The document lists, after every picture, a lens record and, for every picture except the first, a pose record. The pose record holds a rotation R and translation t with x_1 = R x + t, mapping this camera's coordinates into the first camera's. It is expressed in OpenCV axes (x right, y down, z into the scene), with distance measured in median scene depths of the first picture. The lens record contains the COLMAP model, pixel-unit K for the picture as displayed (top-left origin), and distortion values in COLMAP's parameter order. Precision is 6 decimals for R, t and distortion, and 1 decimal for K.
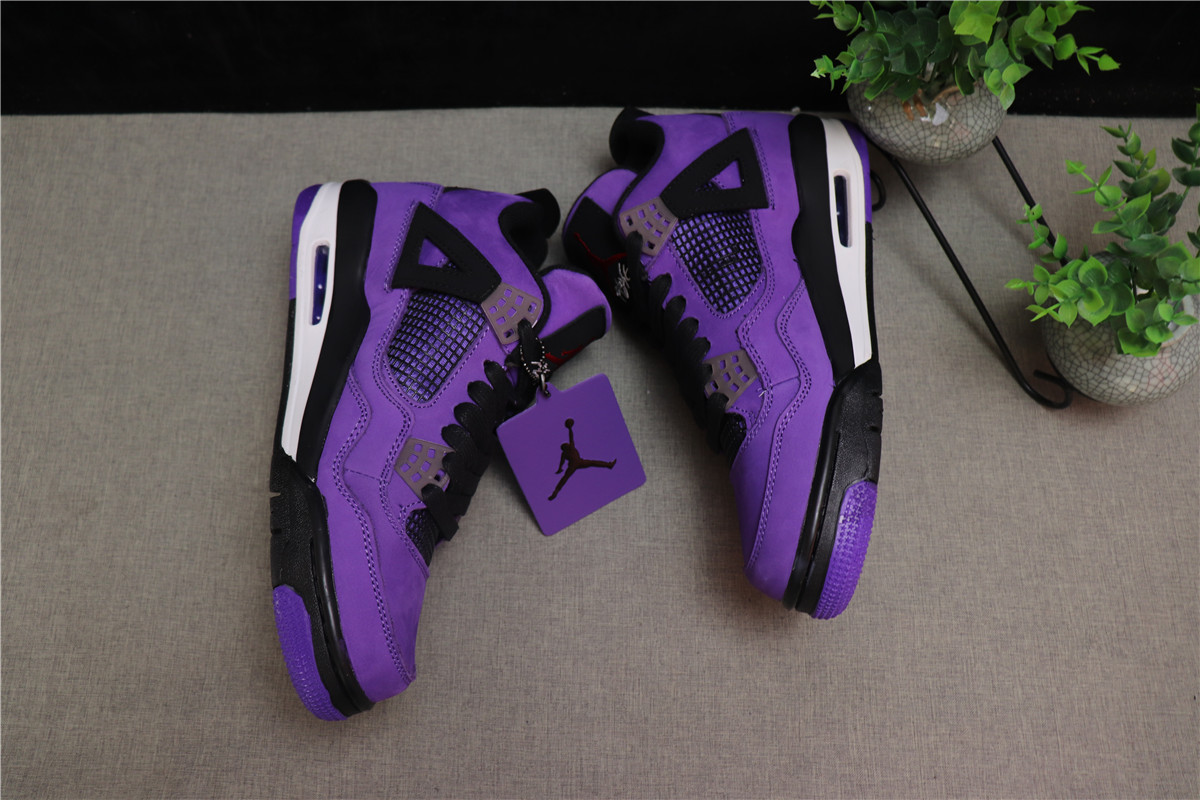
lens RADIAL K [[1015.6, 0, 579.5], [0, 1015.6, 396.3], [0, 0, 1]] dist [-0.200010, 0.185530]
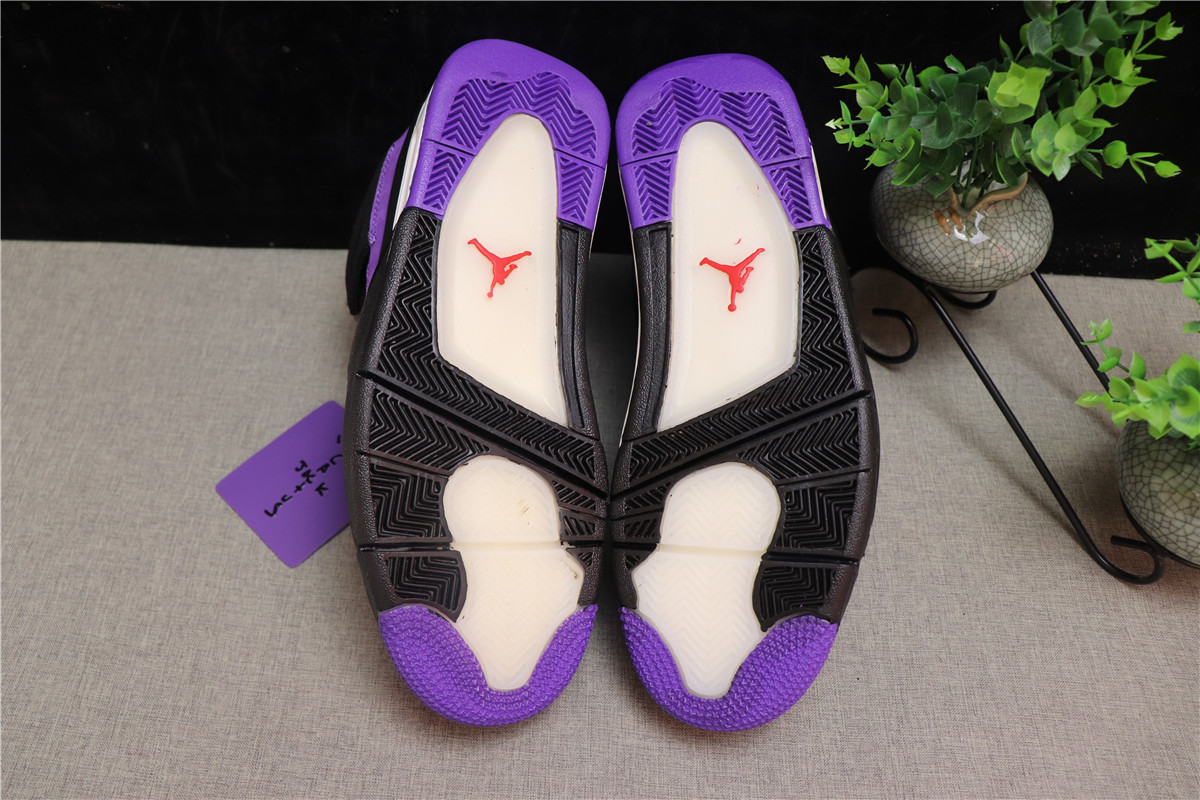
lens RADIAL K [[997.9, 0, 586.9], [0, 997.9, 400.7], [0, 0, 1]] dist [-0.179180, 0.146096]
pose [[0.999555, 0.029822, -0.000468, 0.022059], [-0.028691, 0.957095, -0.288350, 0.109878], [-0.008151, 0.288235, 0.957525, 0.207484]]
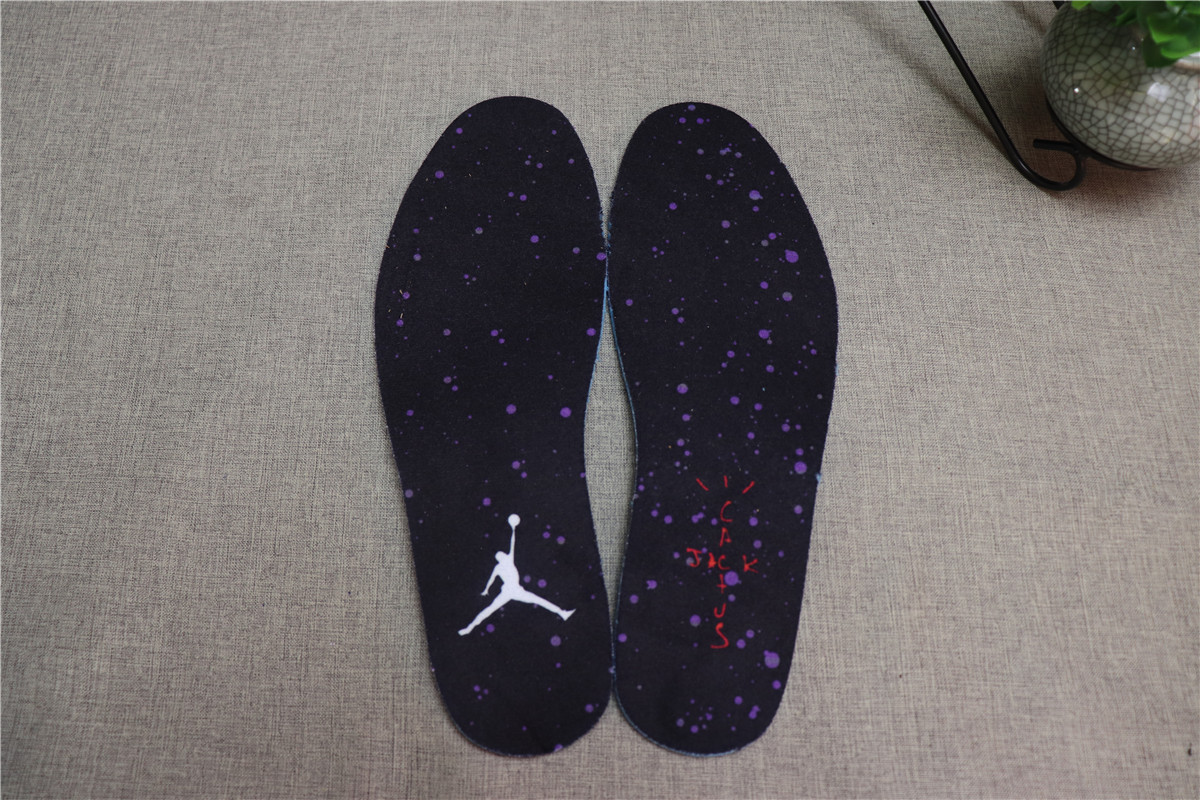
lens RADIAL K [[995.4, 0, 592.9], [0, 995.4, 403.6], [0, 0, 1]] dist [-0.195266, 0.173113]
pose [[0.999805, -0.016106, 0.011440, 0.109613], [0.016198, 0.999836, -0.008064, 0.182609], [-0.011308, 0.008247, 0.999902, 0.265574]]
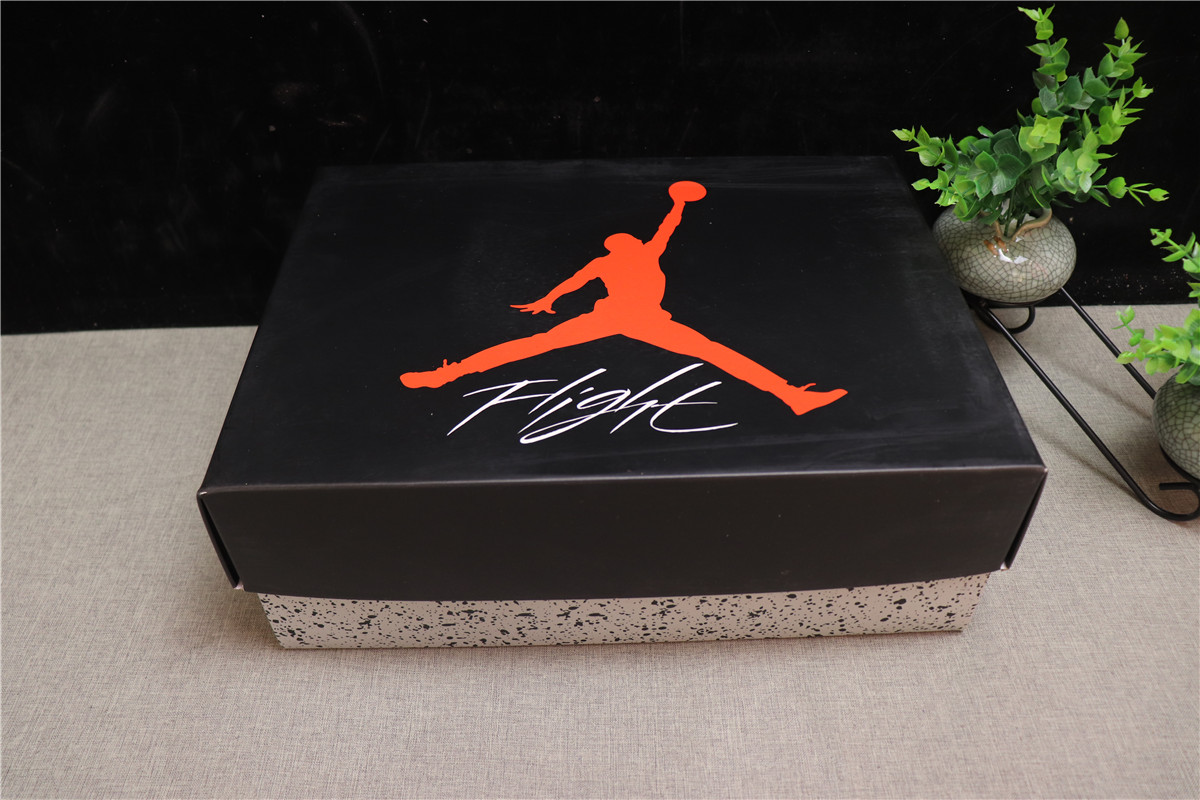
lens RADIAL K [[995.4, 0, 592.9], [0, 995.4, 403.6], [0, 0, 1]] dist [-0.195266, 0.173113]
pose [[0.999383, -0.034976, -0.003058, -0.116788], [0.029922, 0.894064, -0.446938, 0.324410], [0.018366, 0.446571, 0.894560, 0.077411]]
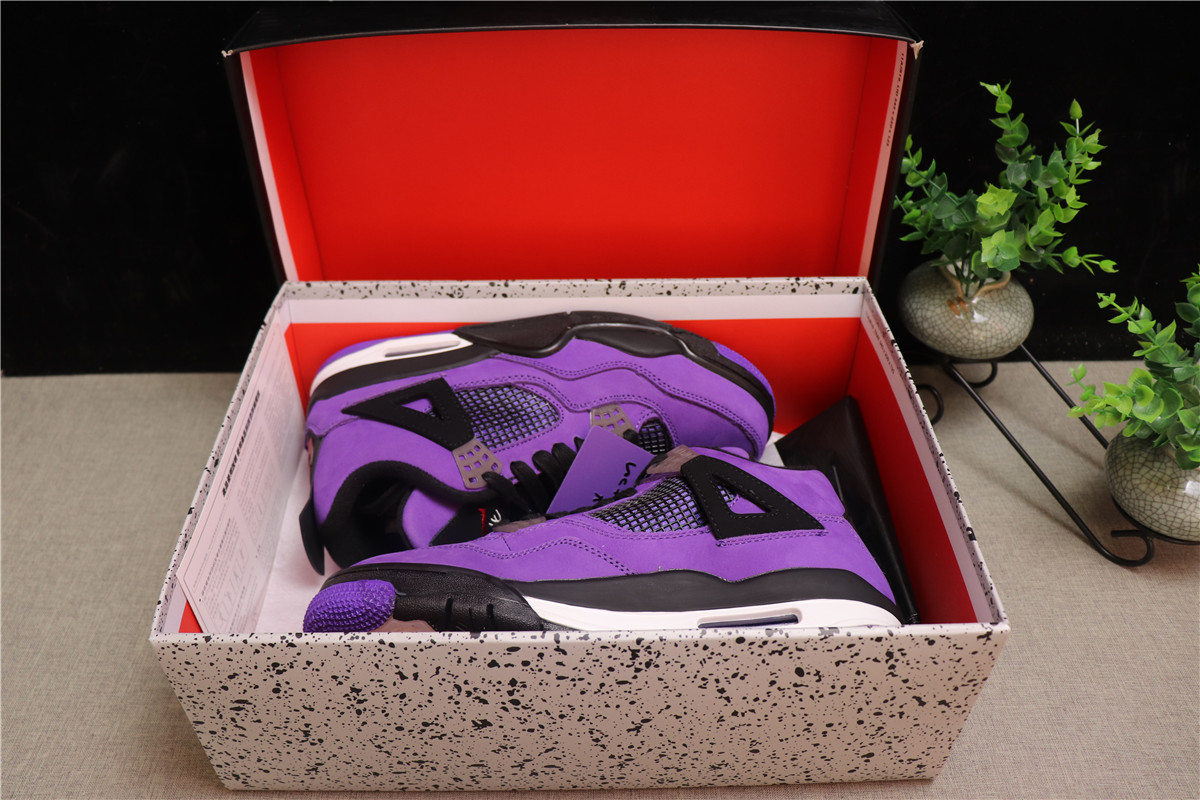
lens RADIAL K [[997.2, 0, 596.9], [0, 997.2, 403.7], [0, 0, 1]] dist [-0.185828, 0.167673]
pose [[0.999595, -0.023626, 0.015865, -0.113212], [0.028363, 0.872708, -0.487418, 0.350818], [-0.002330, 0.487671, 0.873025, 0.020730]]
